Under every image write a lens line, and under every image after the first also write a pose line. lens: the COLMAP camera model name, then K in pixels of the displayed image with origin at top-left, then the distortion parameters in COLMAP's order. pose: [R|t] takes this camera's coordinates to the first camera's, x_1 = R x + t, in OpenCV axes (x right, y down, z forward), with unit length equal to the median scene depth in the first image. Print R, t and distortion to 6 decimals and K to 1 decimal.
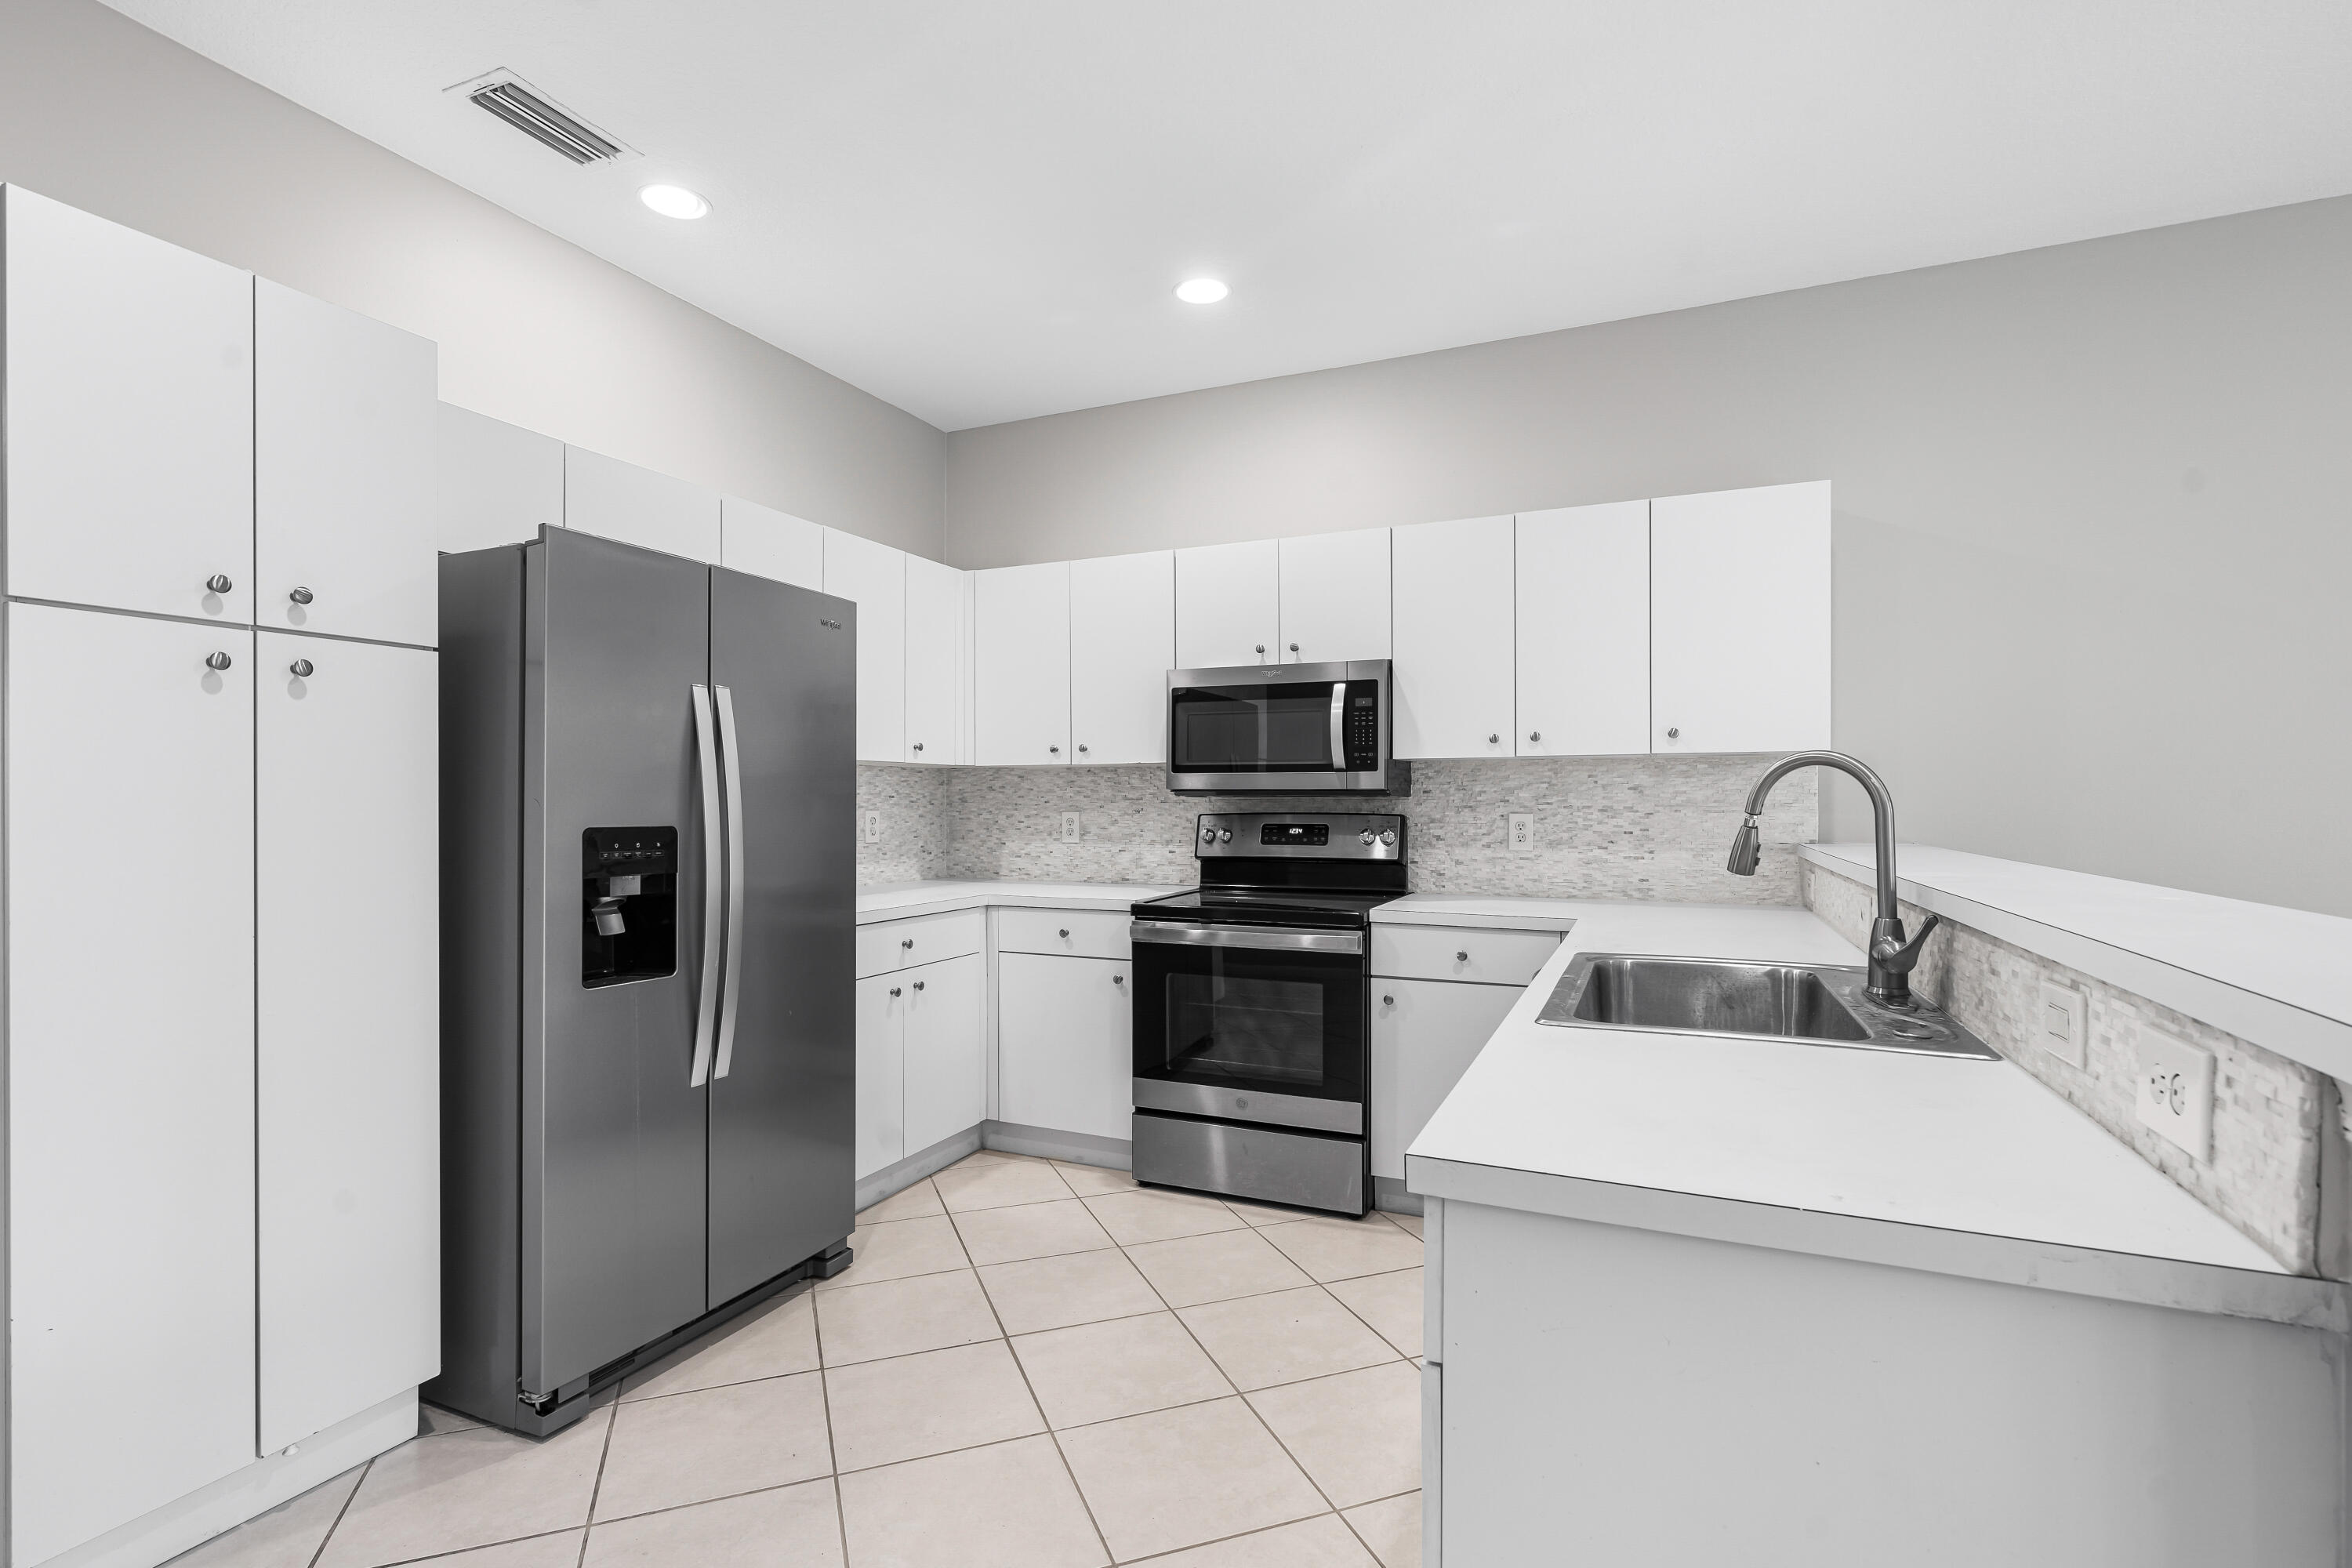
lens RADIAL K [[1082.7, 0, 1174.2], [0, 1082.7, 798.1], [0, 0, 1]] dist [-0.000809, -0.000073]
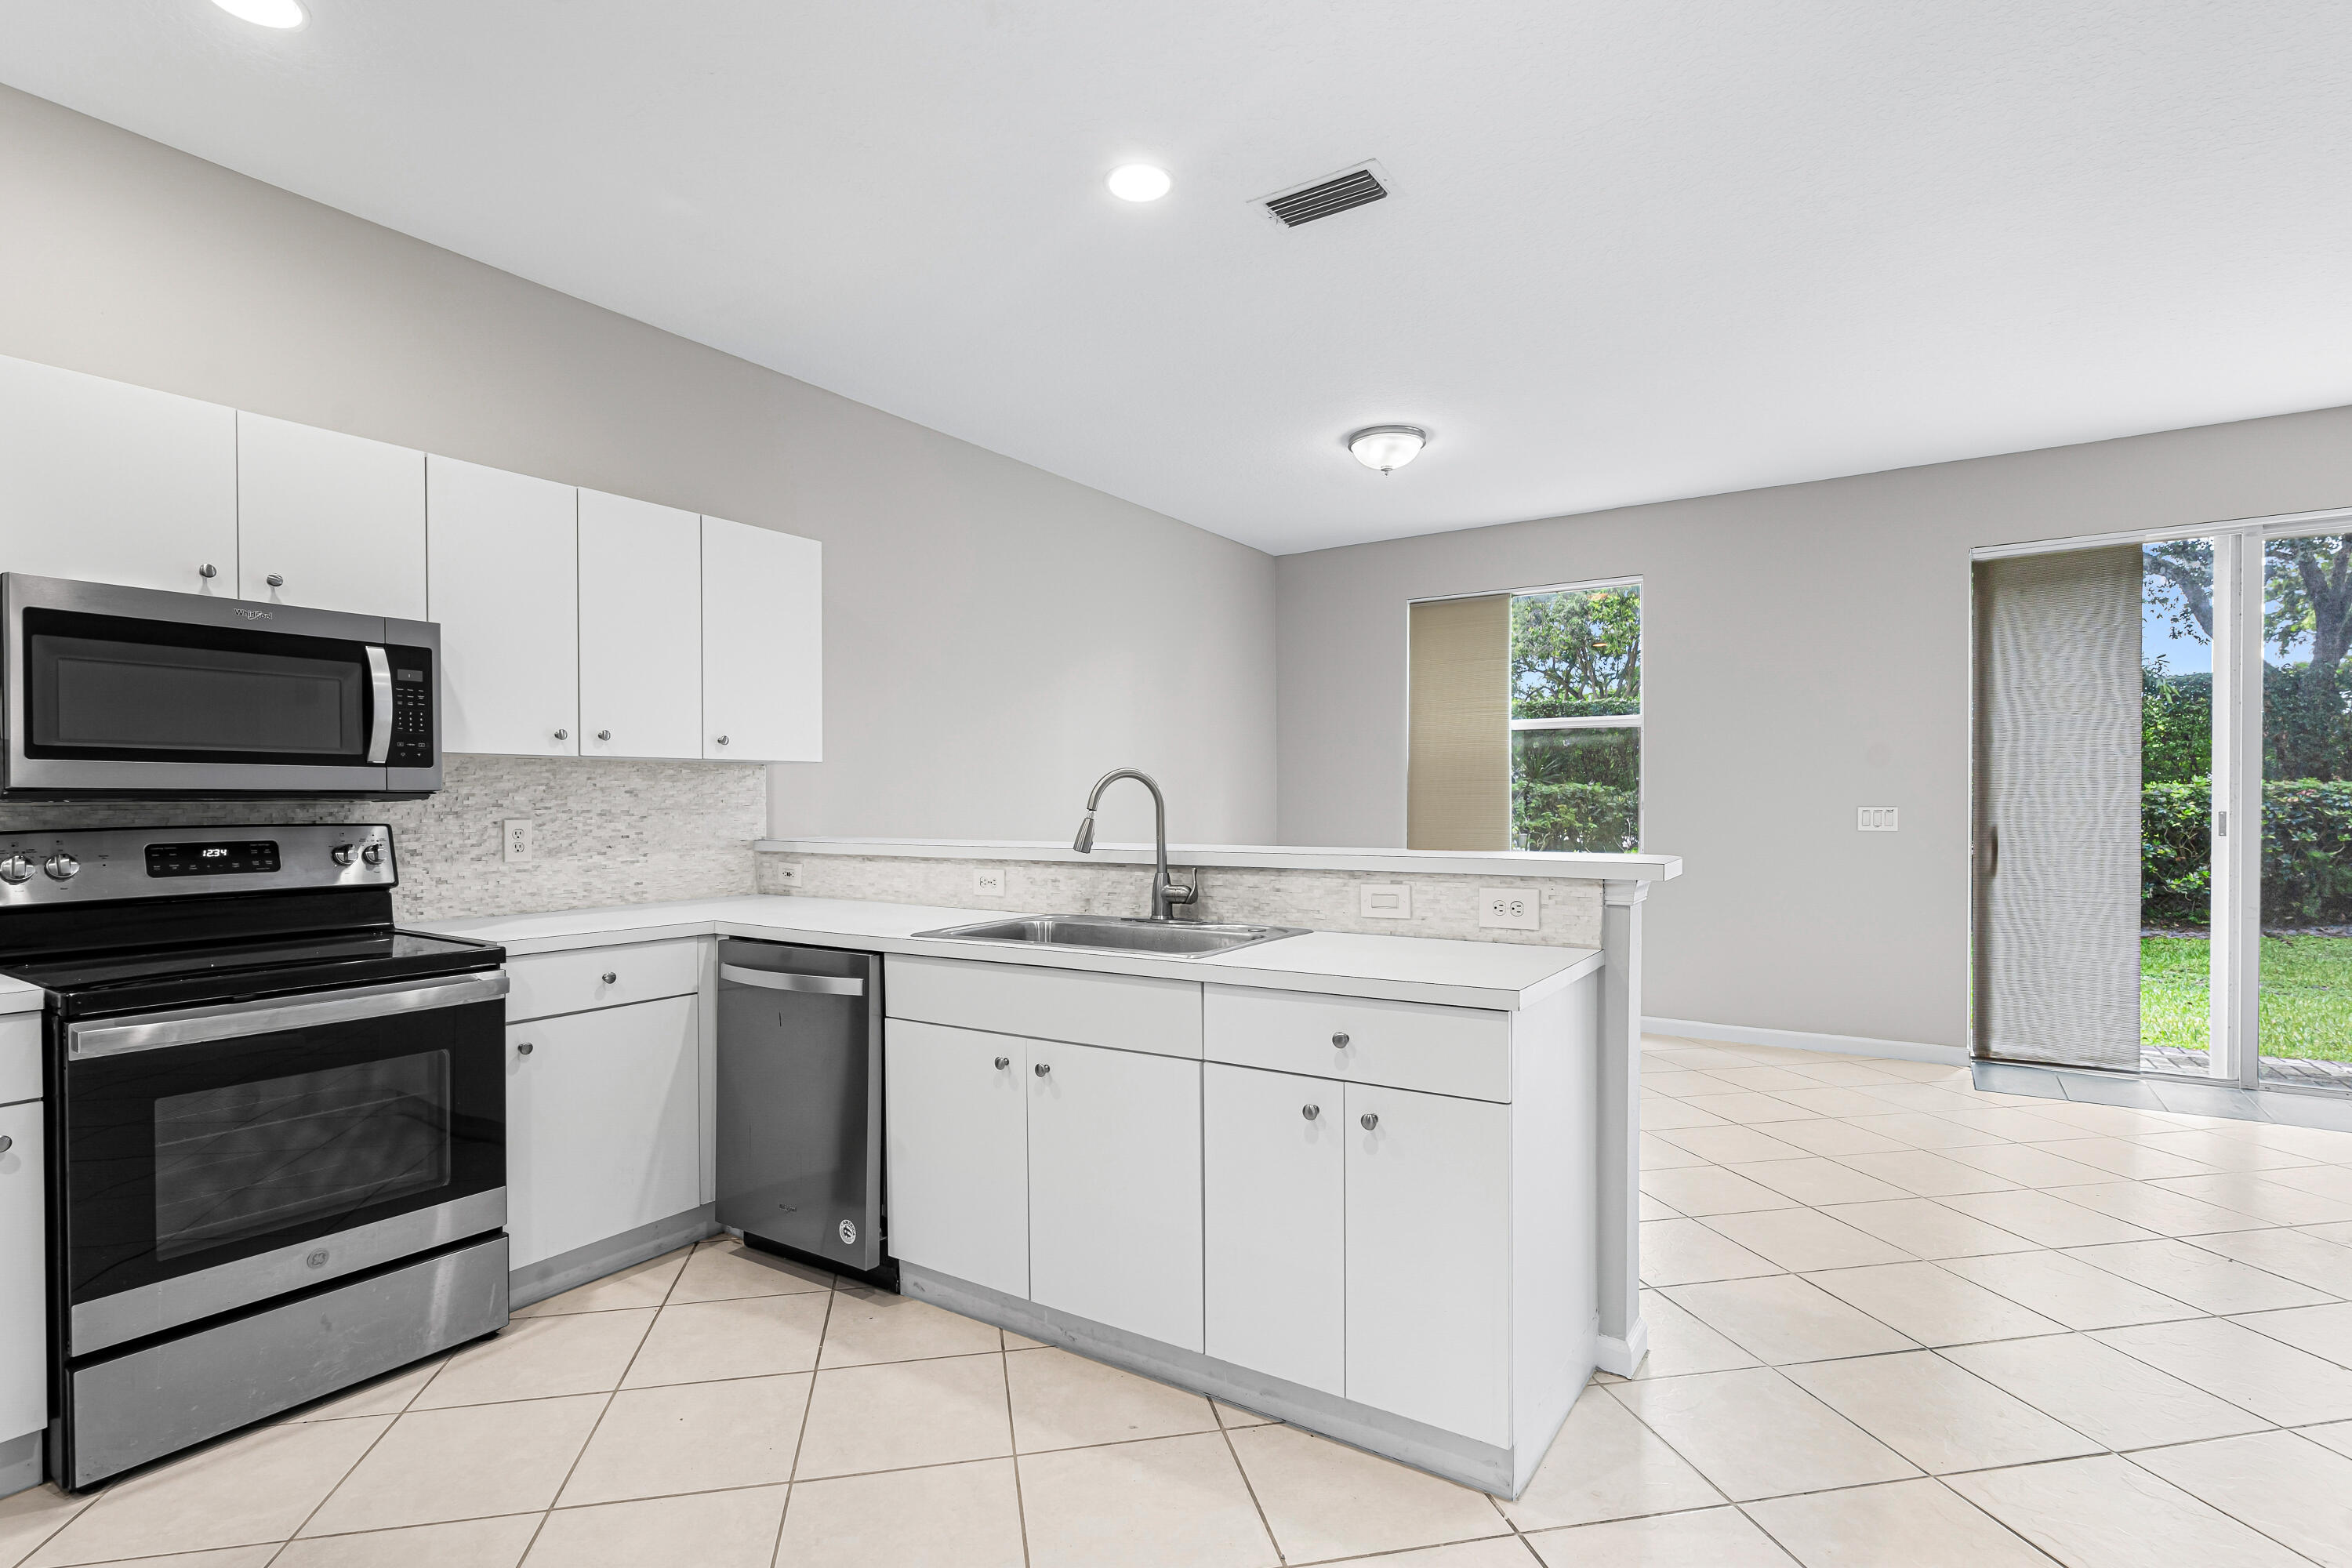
lens RADIAL K [[1150.2, 0, 1085.9], [0, 1150.2, 808.2], [0, 0, 1]] dist [0.001261, 0.000419]
pose [[0.195559, -0.007714, 0.980662, -0.517811], [0.003503, 0.999968, 0.007168, -0.000089], [-0.980686, 0.002033, 0.195580, 0.377205]]
